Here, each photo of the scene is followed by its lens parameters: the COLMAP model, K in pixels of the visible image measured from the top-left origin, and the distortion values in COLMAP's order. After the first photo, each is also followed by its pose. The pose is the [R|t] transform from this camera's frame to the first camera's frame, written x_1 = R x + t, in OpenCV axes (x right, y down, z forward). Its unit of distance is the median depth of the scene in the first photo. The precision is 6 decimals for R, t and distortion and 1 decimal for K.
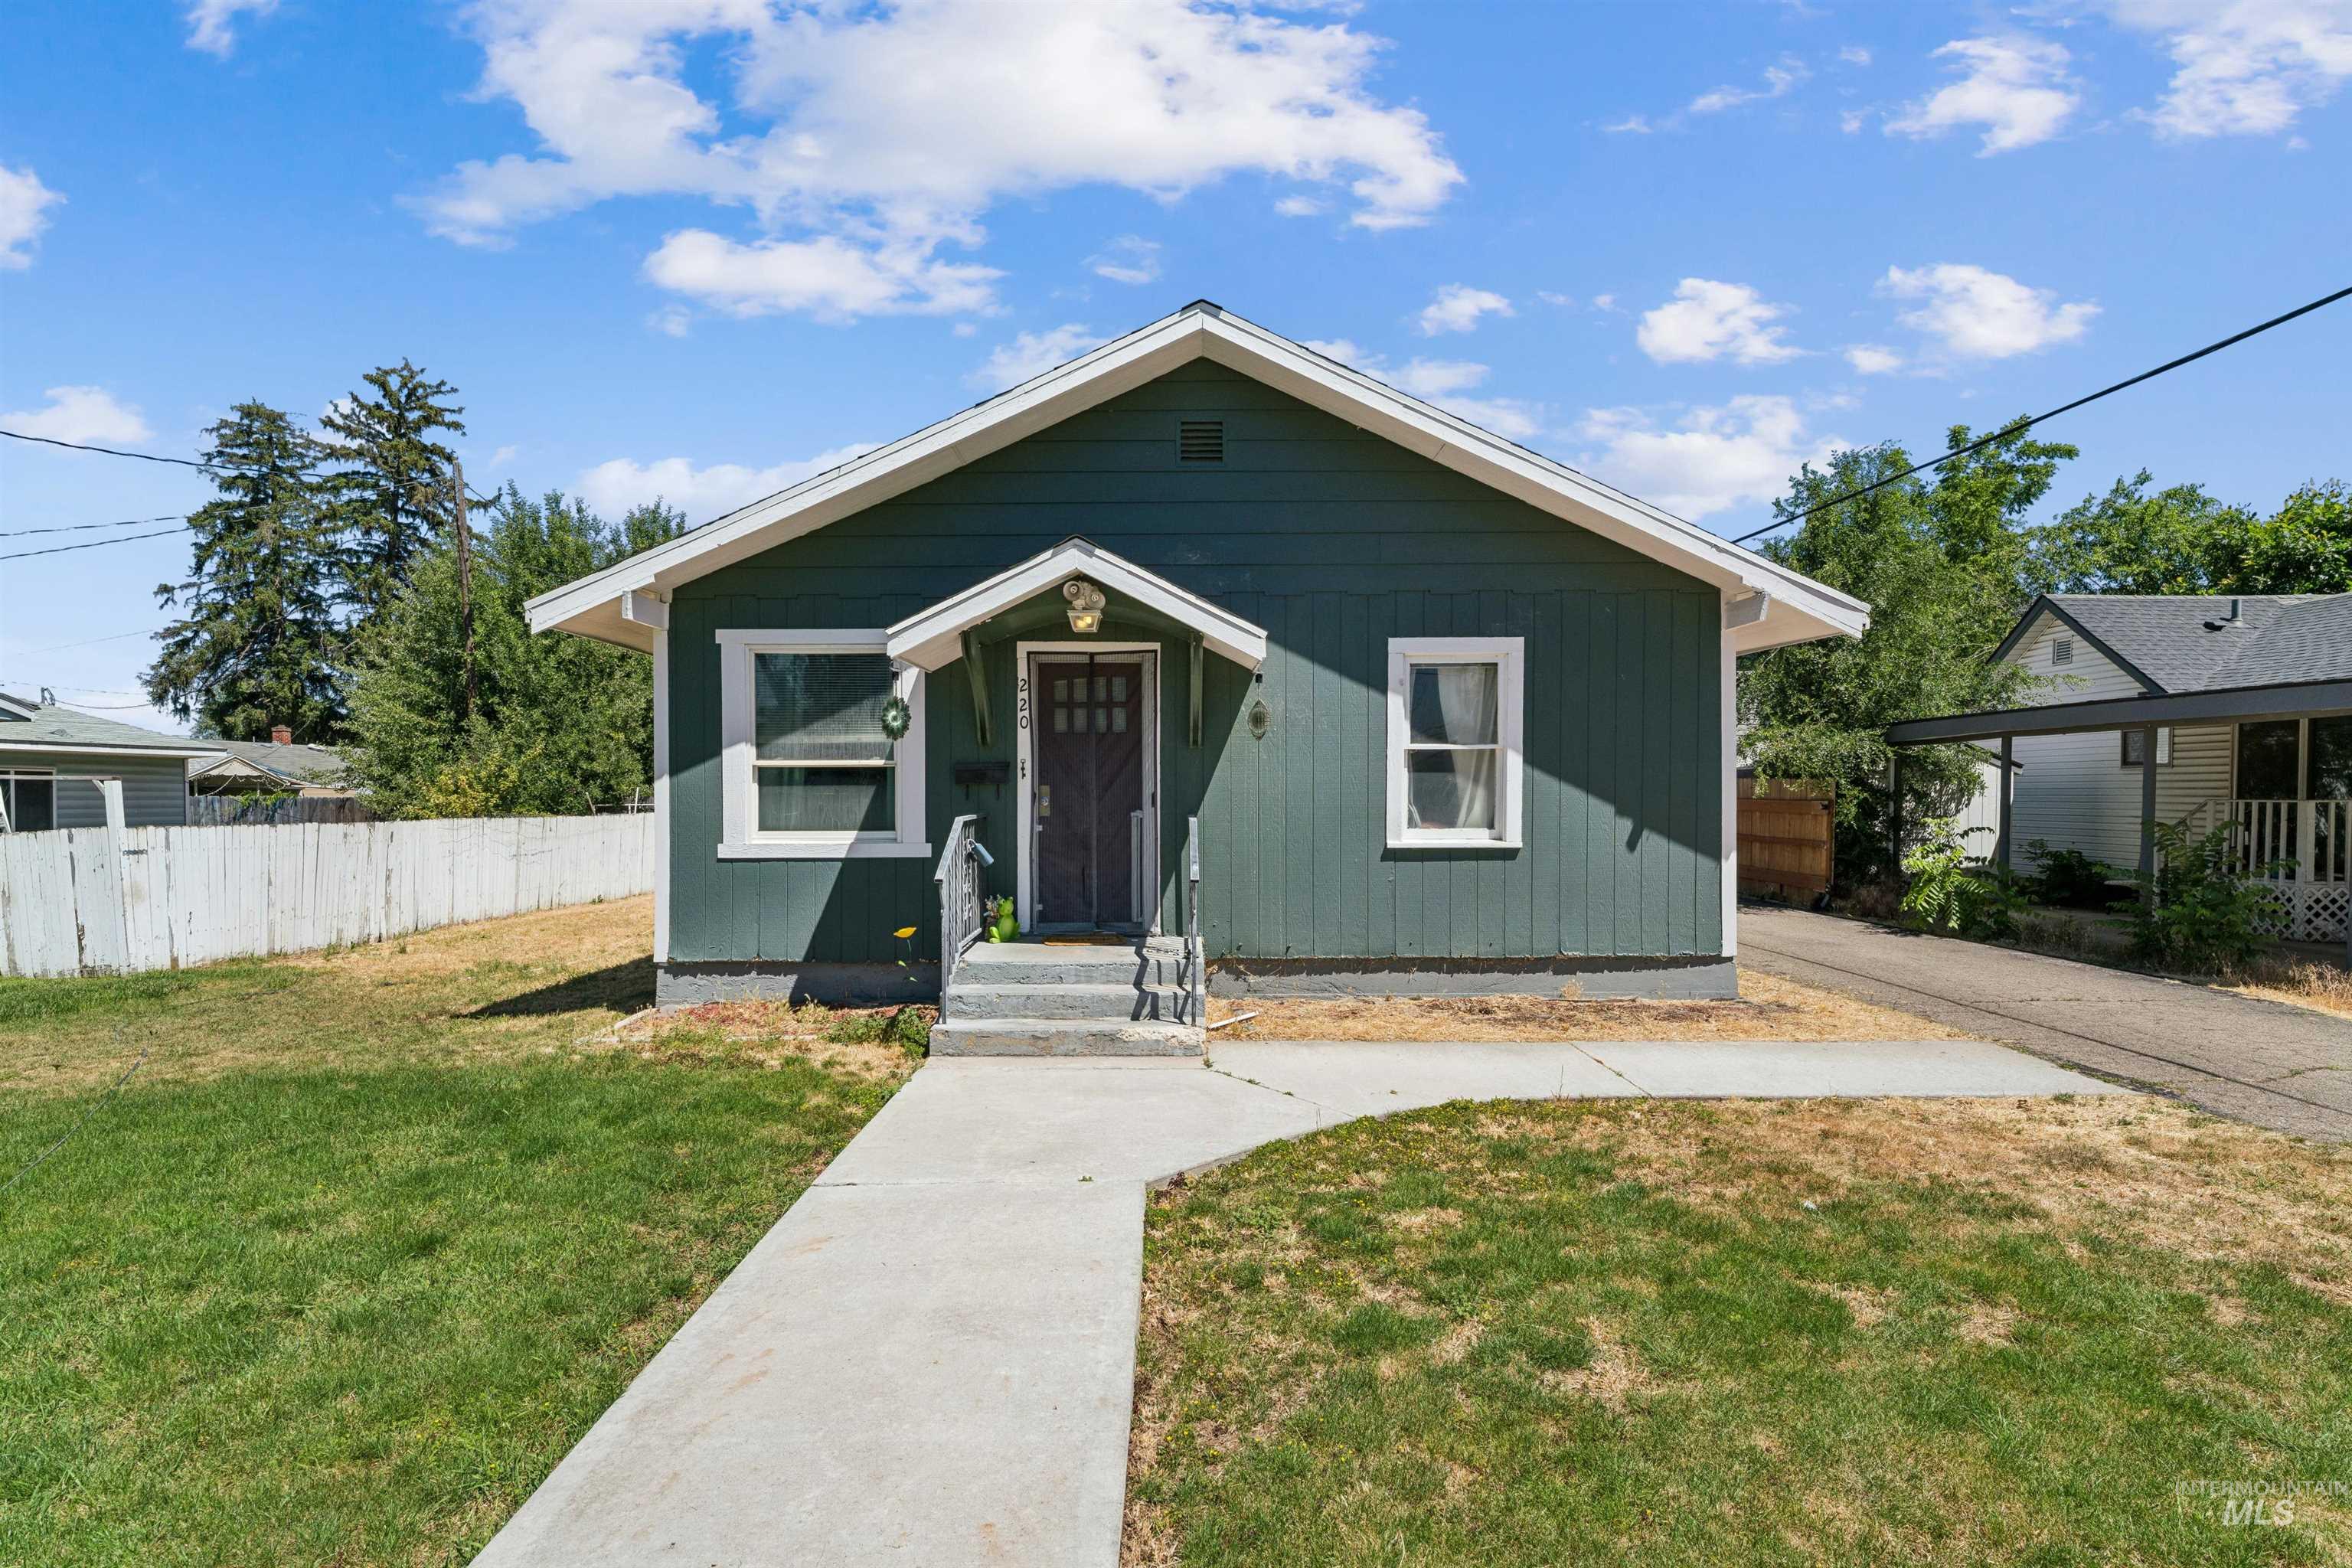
lens RADIAL K [[1159.5, 0, 1169.0], [0, 1159.5, 822.4], [0, 0, 1]] dist [0.000900, -0.000216]
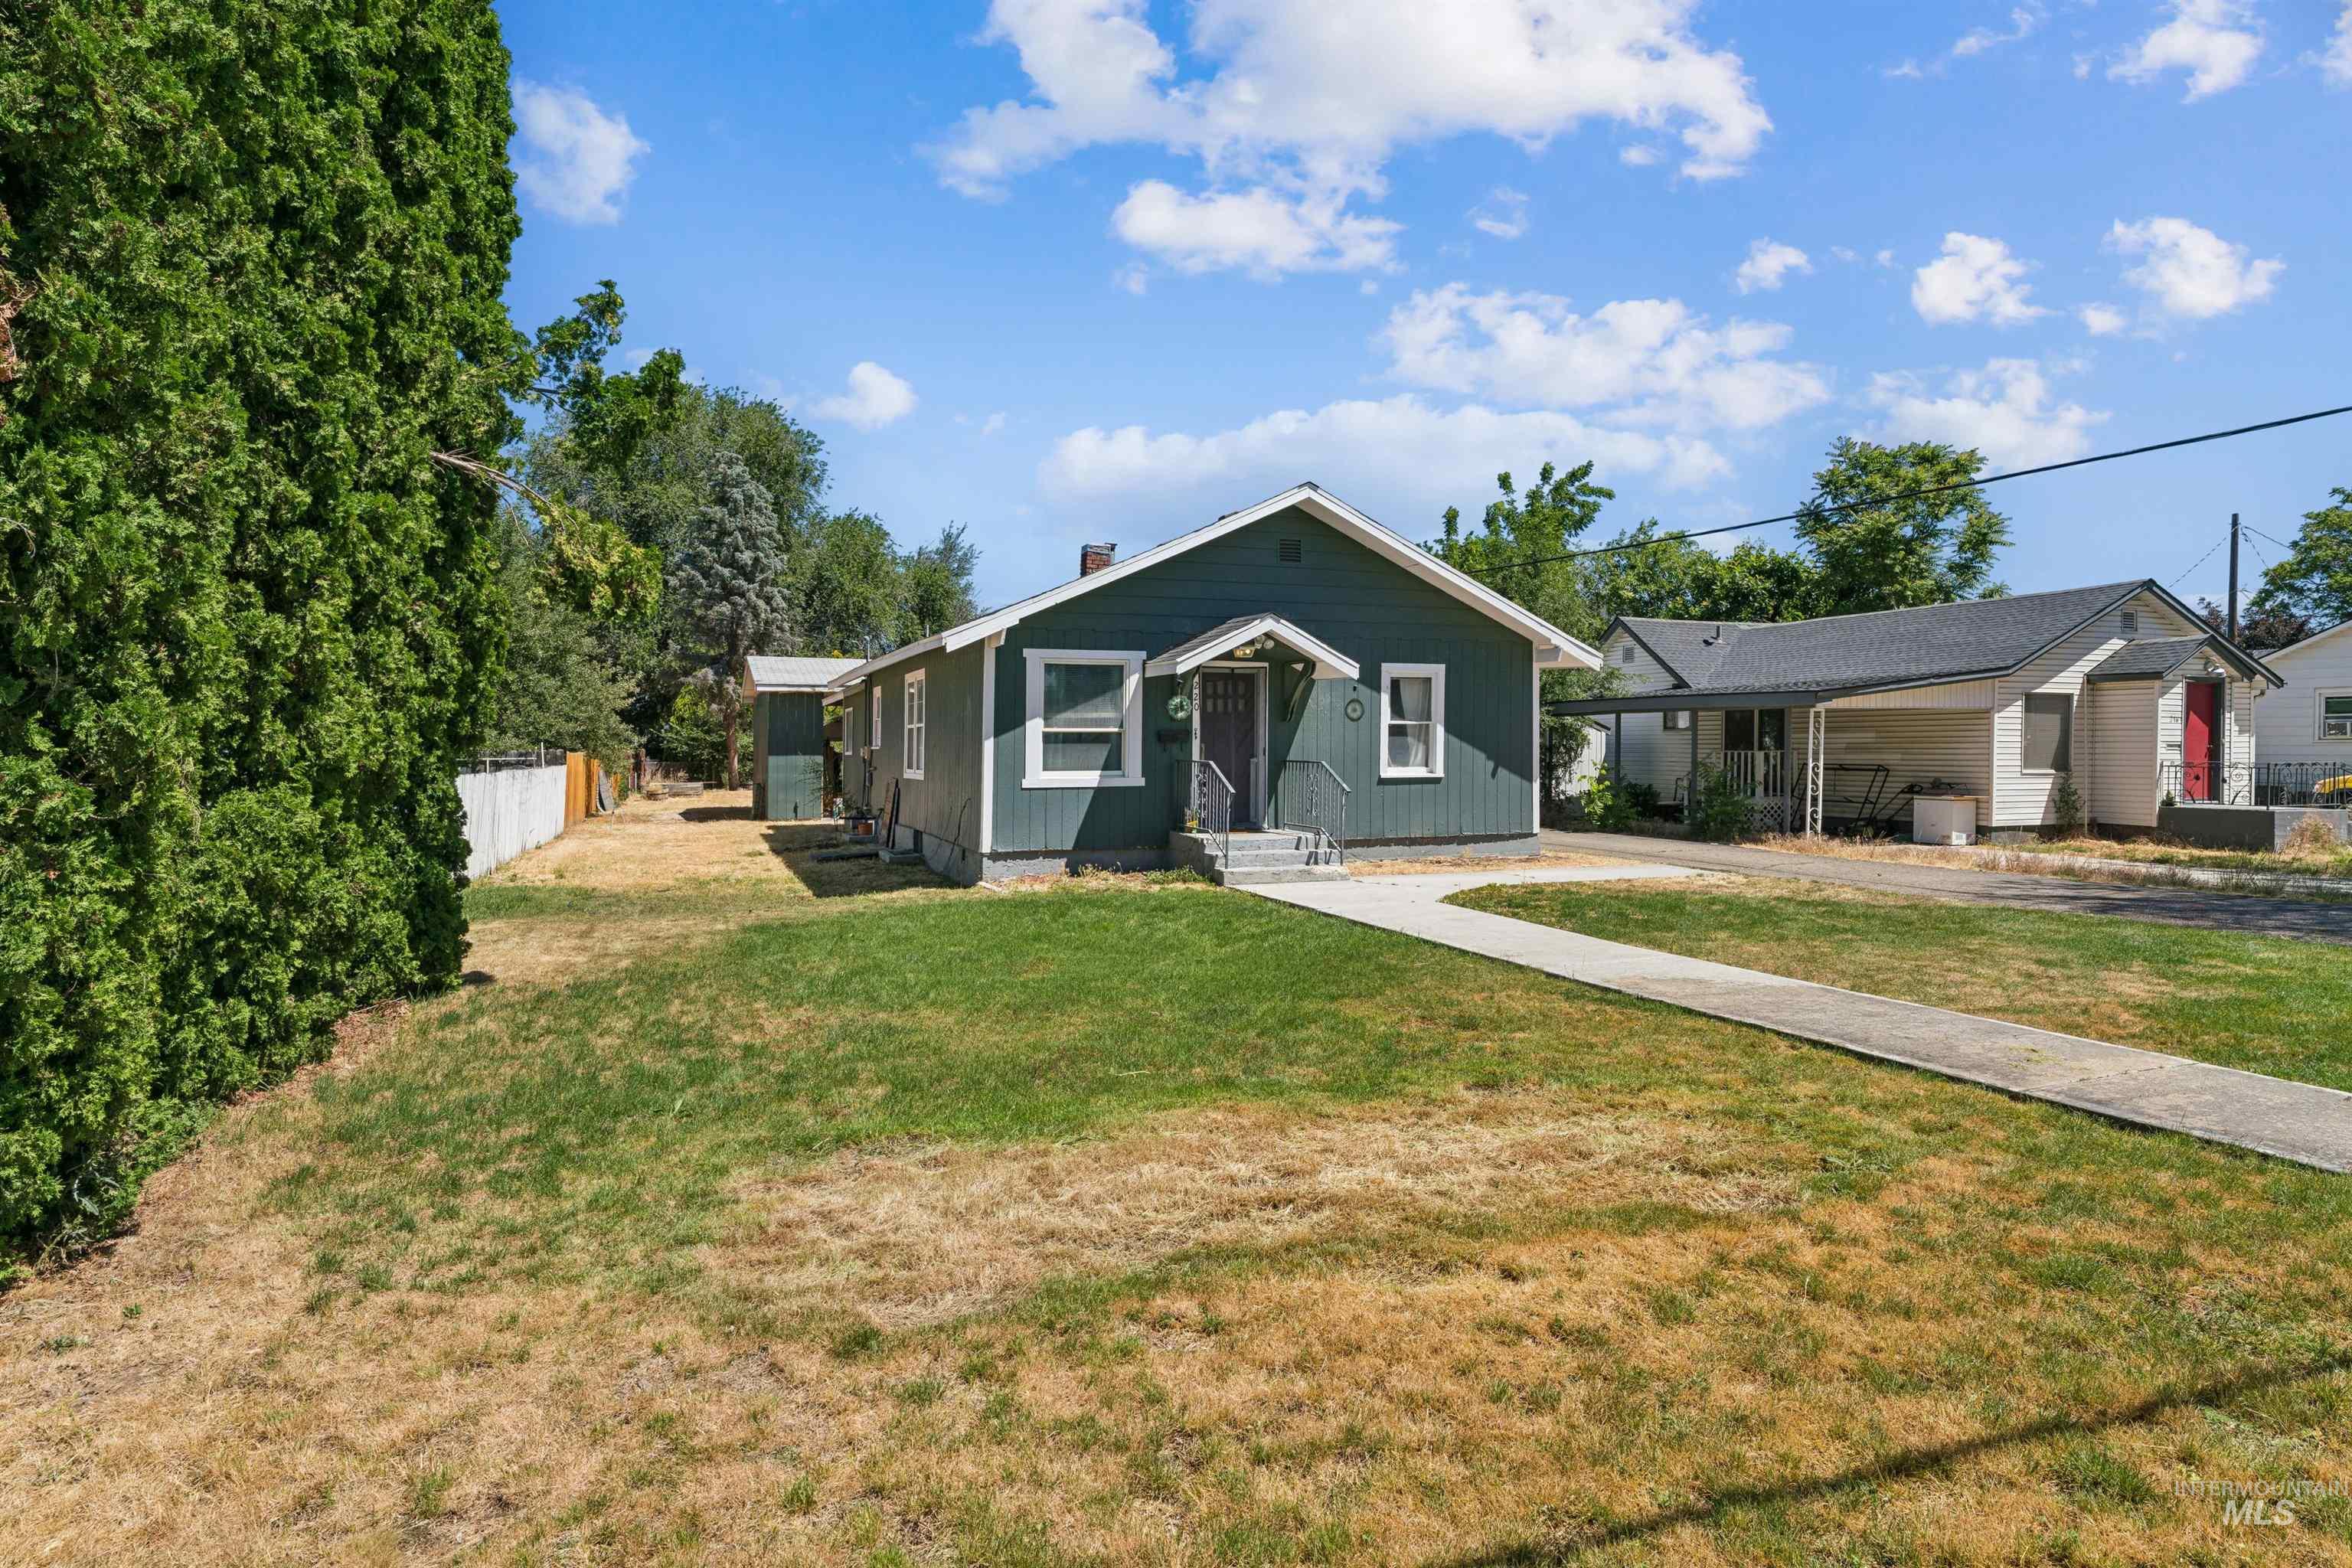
lens RADIAL K [[1309.8, 0, 1176.0], [0, 1309.8, 784.0], [0, 0, 1]] dist [-0.001573, -0.000187]
pose [[0.930237, -0.011139, 0.366789, -0.848668], [0.009973, 0.999937, 0.005073, 0.017878], [-0.366823, -0.001061, 0.930290, -0.781046]]
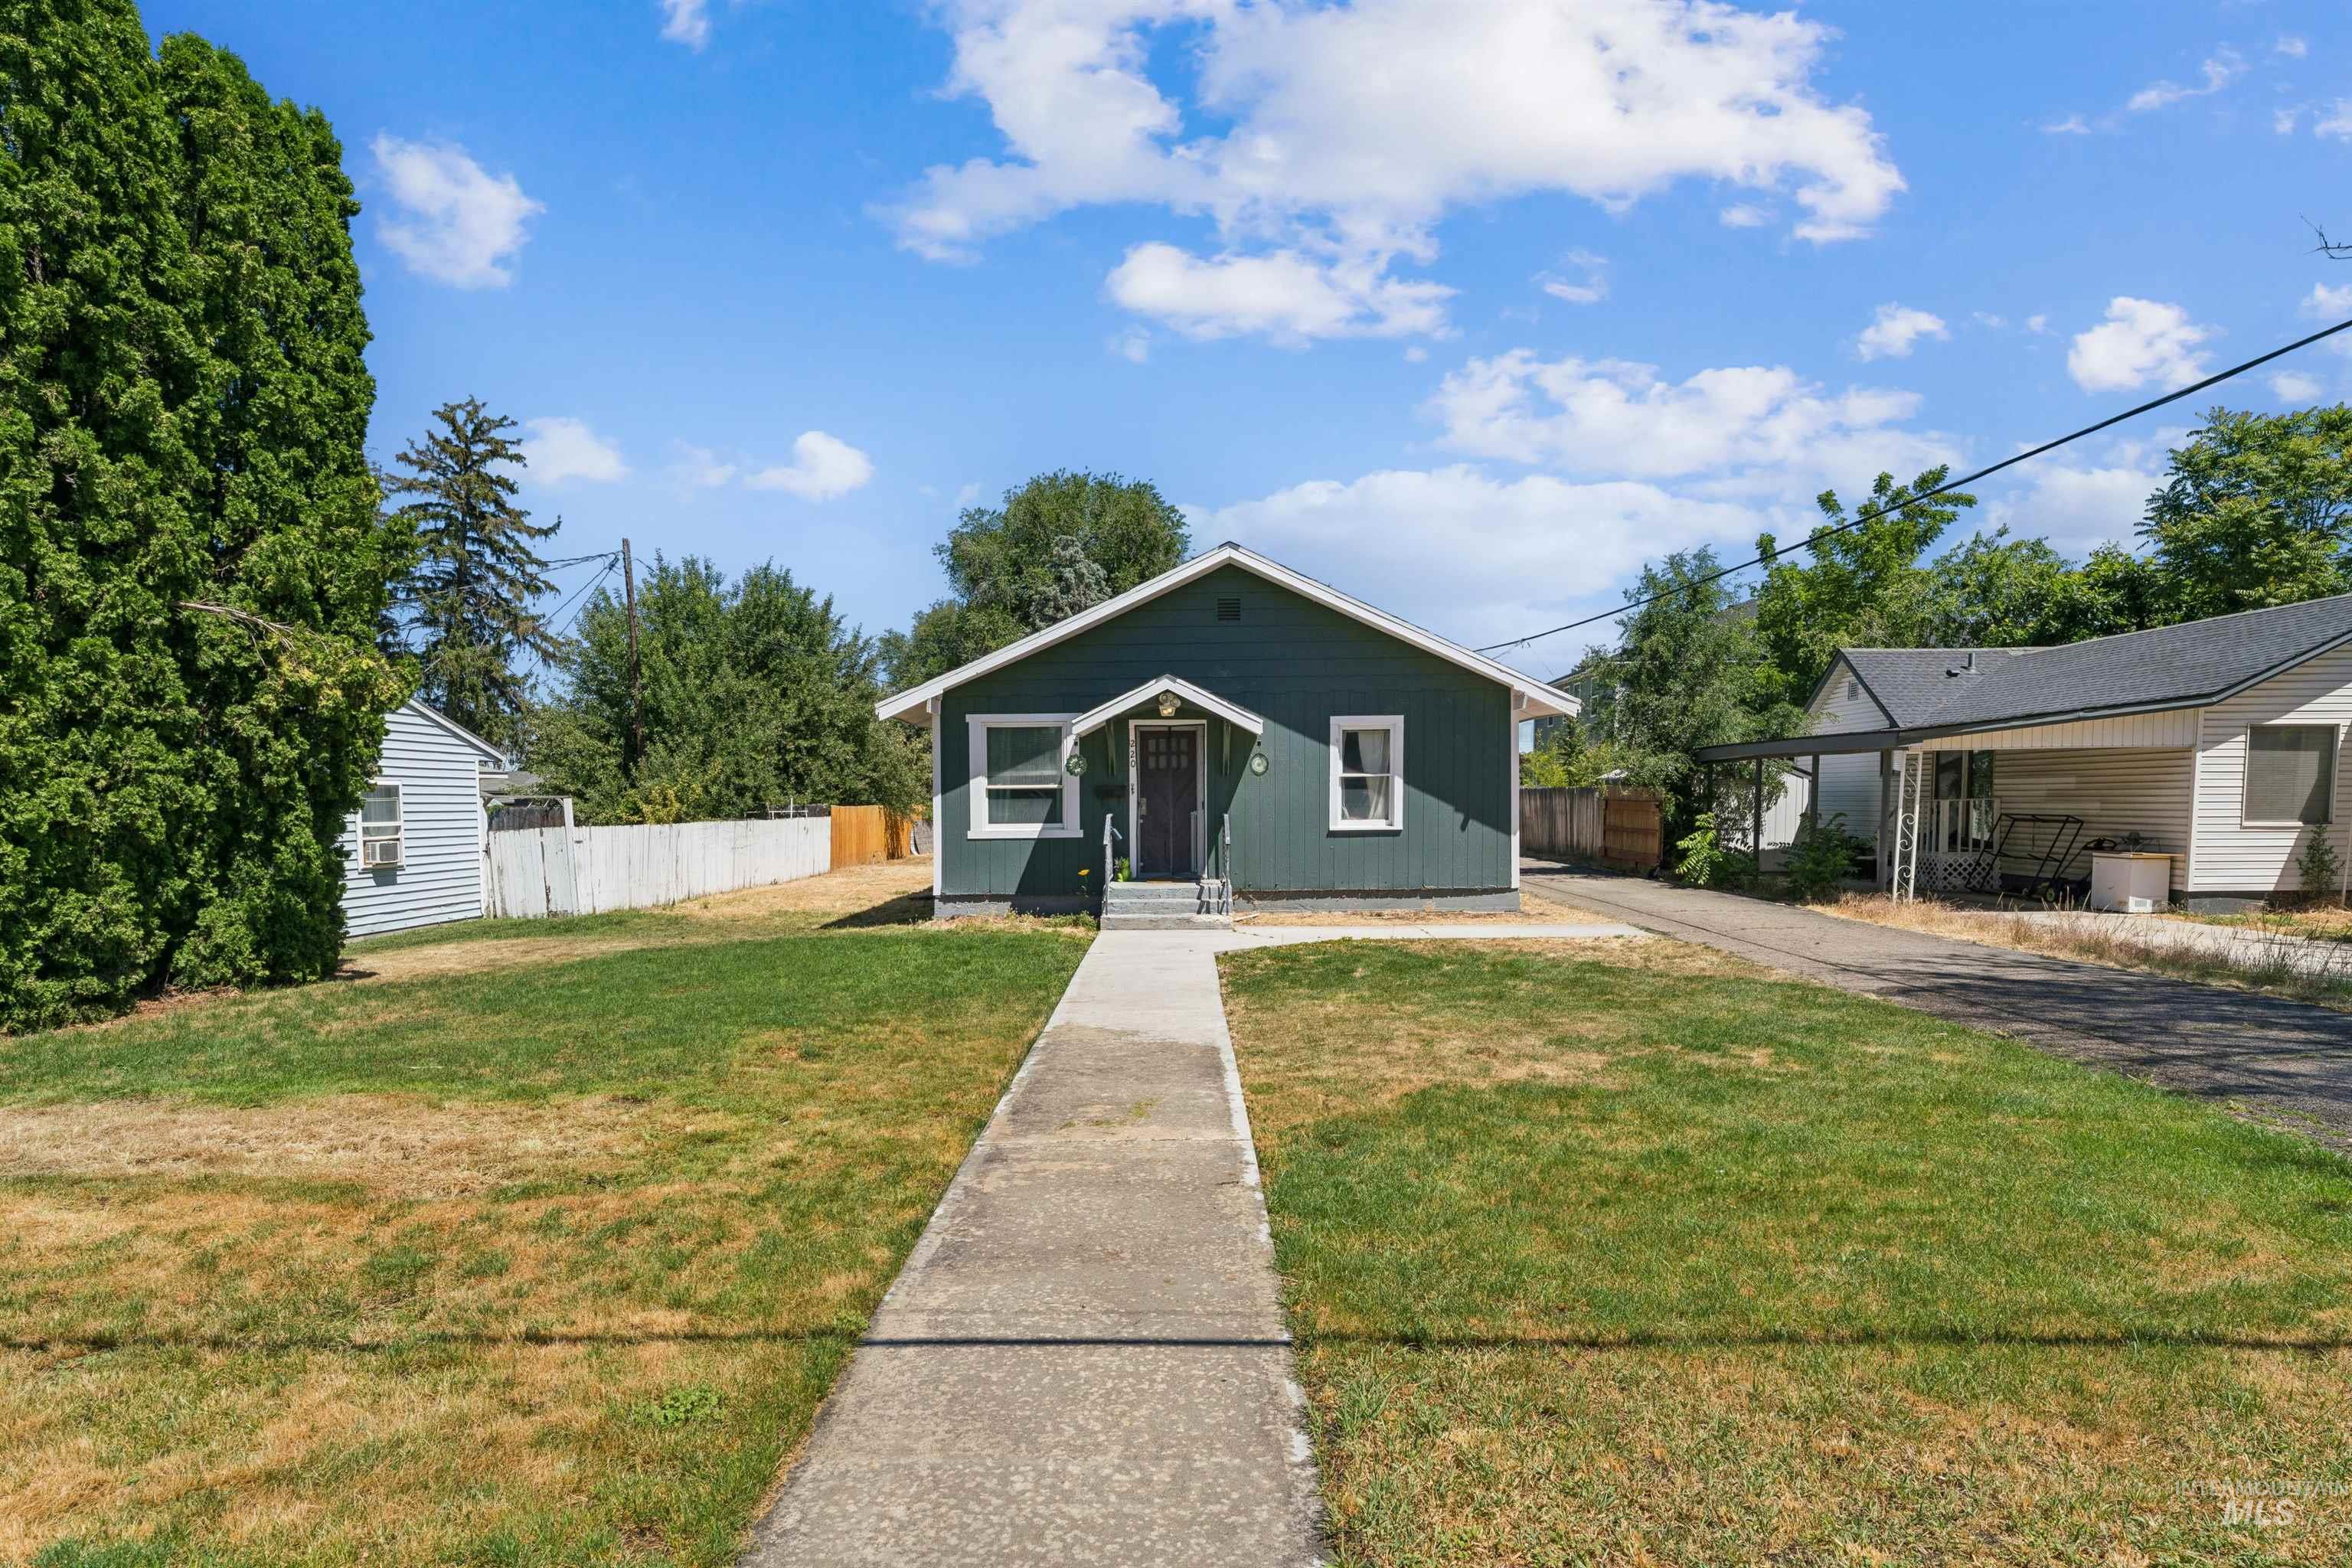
lens RADIAL K [[1245.7, 0, 1178.0], [0, 1245.7, 920.1], [0, 0, 1]] dist [0.002320, 0.001065]
pose [[0.999970, -0.007659, -0.000711, -0.052537], [0.007691, 0.997275, 0.073374, 0.016943], [0.000147, -0.073378, 0.997304, -0.973794]]
